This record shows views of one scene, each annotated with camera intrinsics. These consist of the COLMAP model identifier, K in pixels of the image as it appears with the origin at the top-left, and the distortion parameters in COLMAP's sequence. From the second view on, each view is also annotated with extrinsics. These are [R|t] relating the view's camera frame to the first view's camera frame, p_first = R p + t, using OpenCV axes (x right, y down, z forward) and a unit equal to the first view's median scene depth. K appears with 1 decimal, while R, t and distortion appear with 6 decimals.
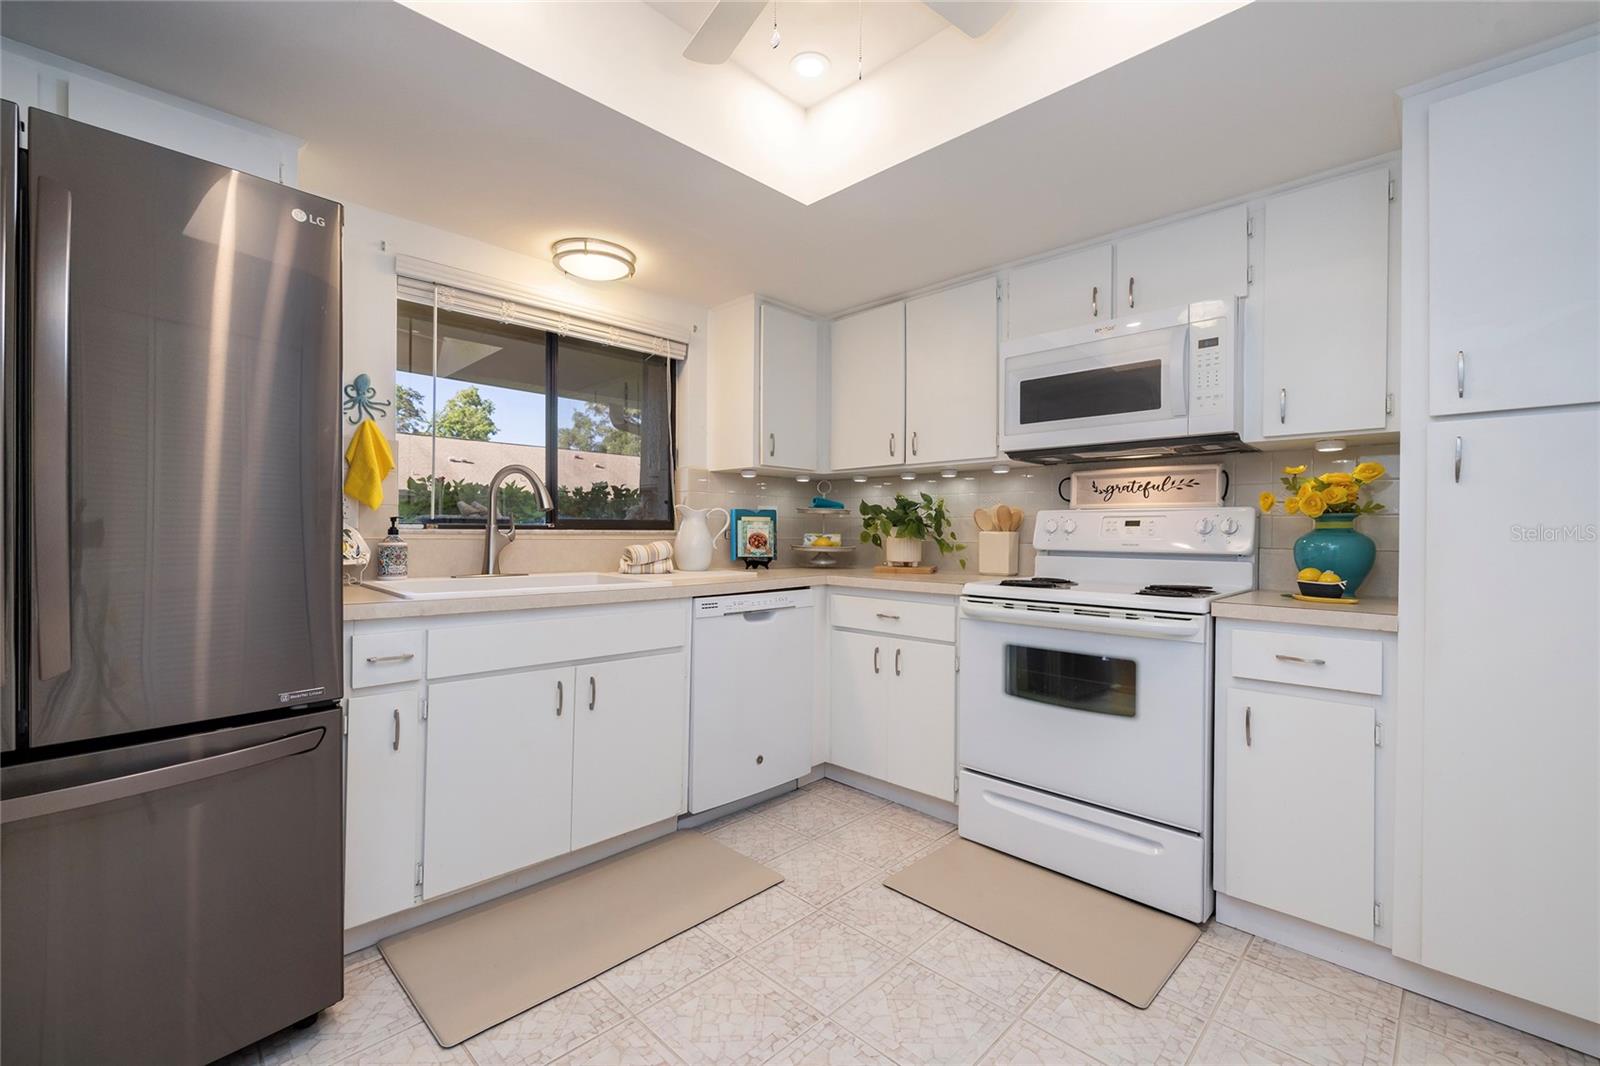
lens RADIAL K [[675.7, 0, 800.0], [0, 675.7, 533.0], [0, 0, 1]] dist [-0.001964, -0.000011]
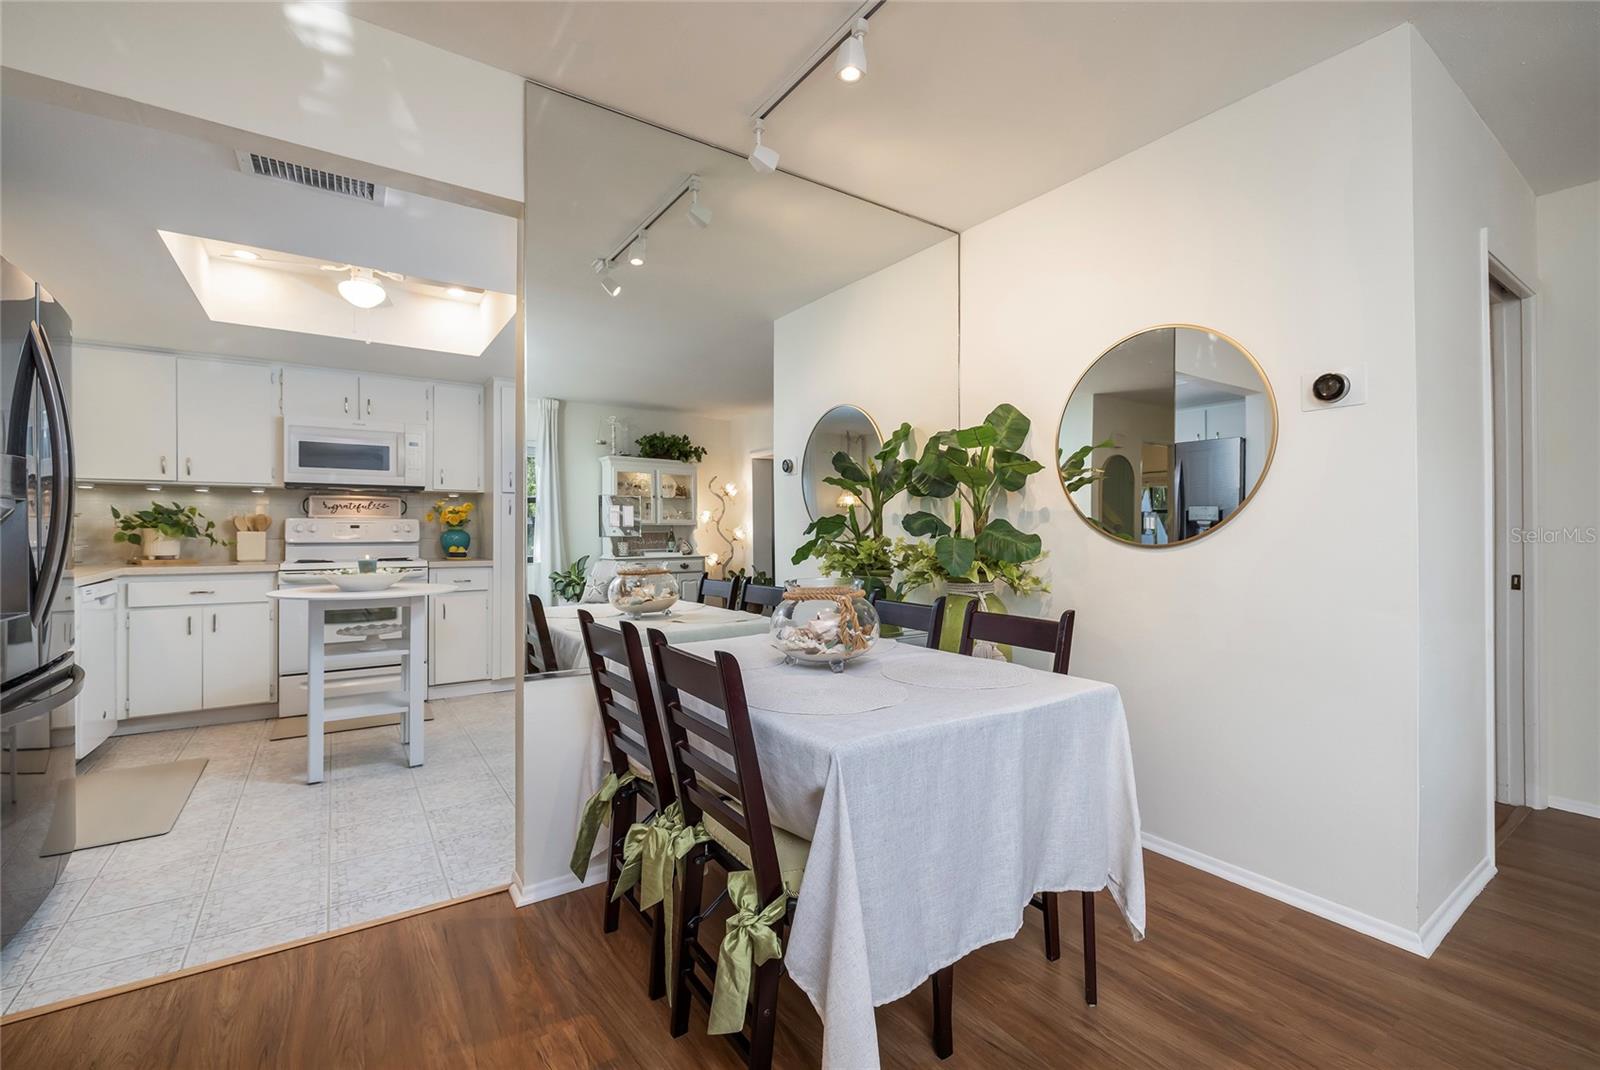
lens RADIAL K [[677.6, 0, 797.2], [0, 677.6, 528.2], [0, 0, 1]] dist [-0.003685, -0.000140]
pose [[0.190625, -0.001528, 0.981662, -1.043137], [0.003512, 0.999993, 0.000874, -0.007371], [-0.981657, 0.003281, 0.190630, -0.502222]]
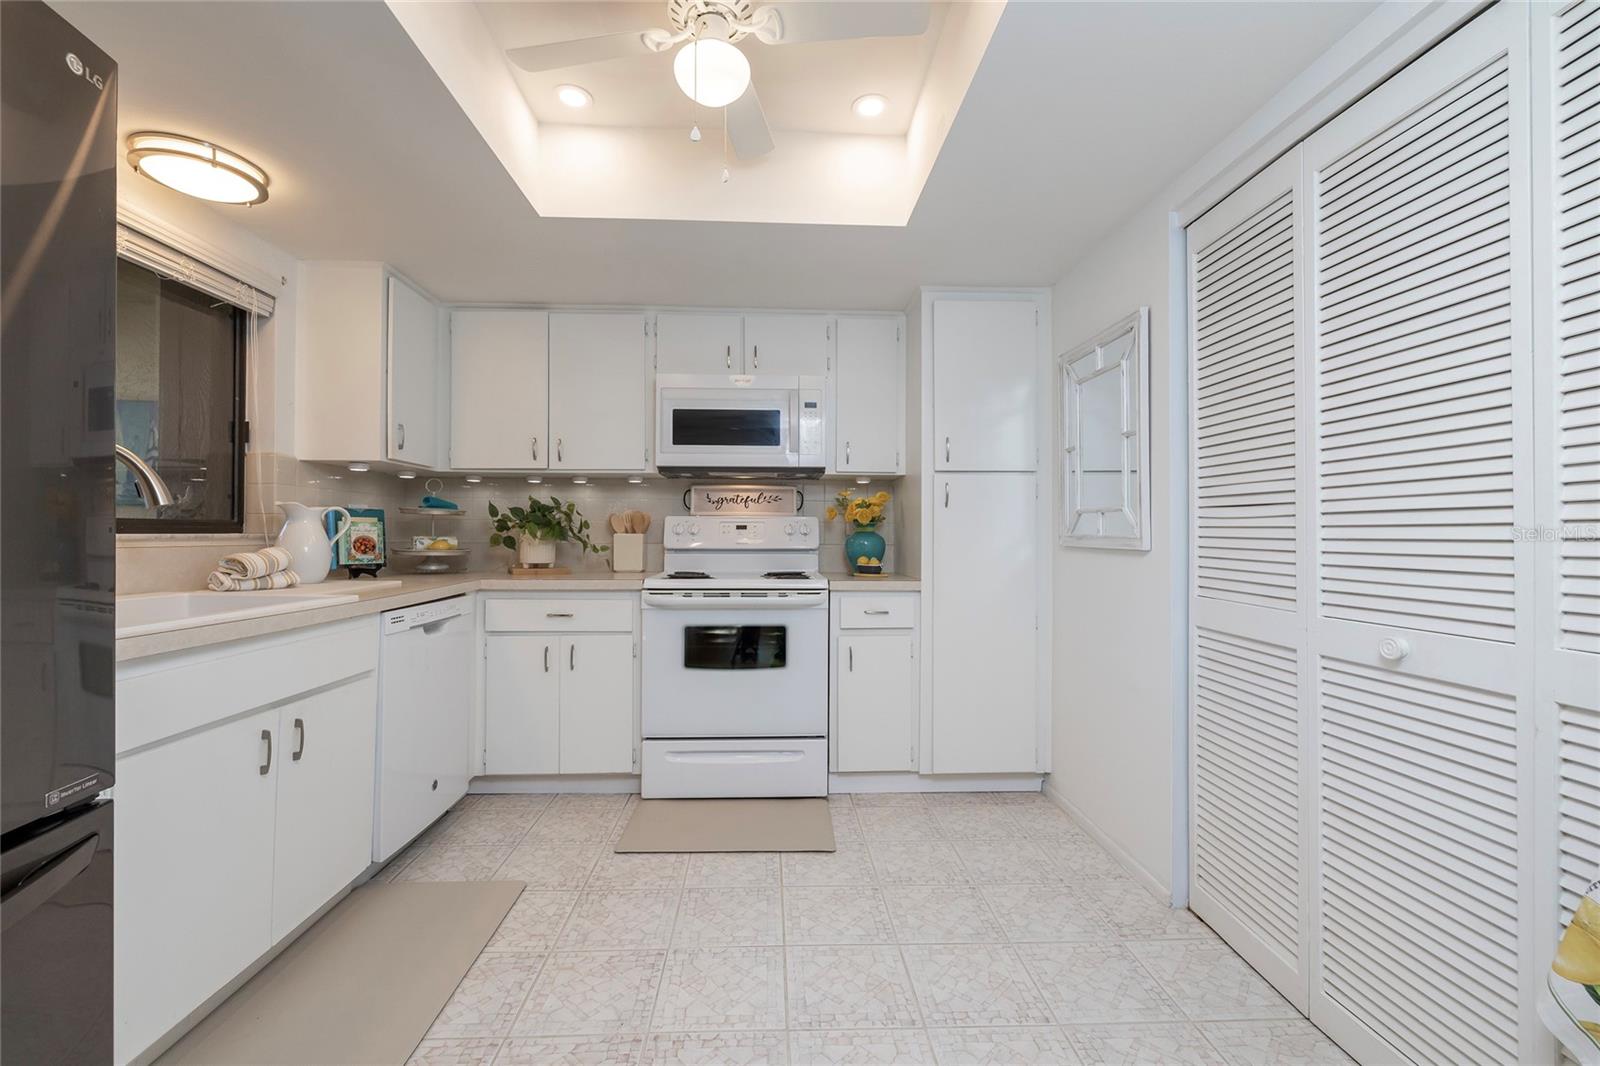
lens RADIAL K [[677.6, 0, 797.2], [0, 677.6, 526.2], [0, 0, 1]] dist [-0.003685, -0.000140]
pose [[0.679535, 0.004154, 0.733631, -0.399003], [0.002459, 0.999965, -0.007940, -0.005359], [-0.733639, 0.007200, 0.679501, 0.017612]]
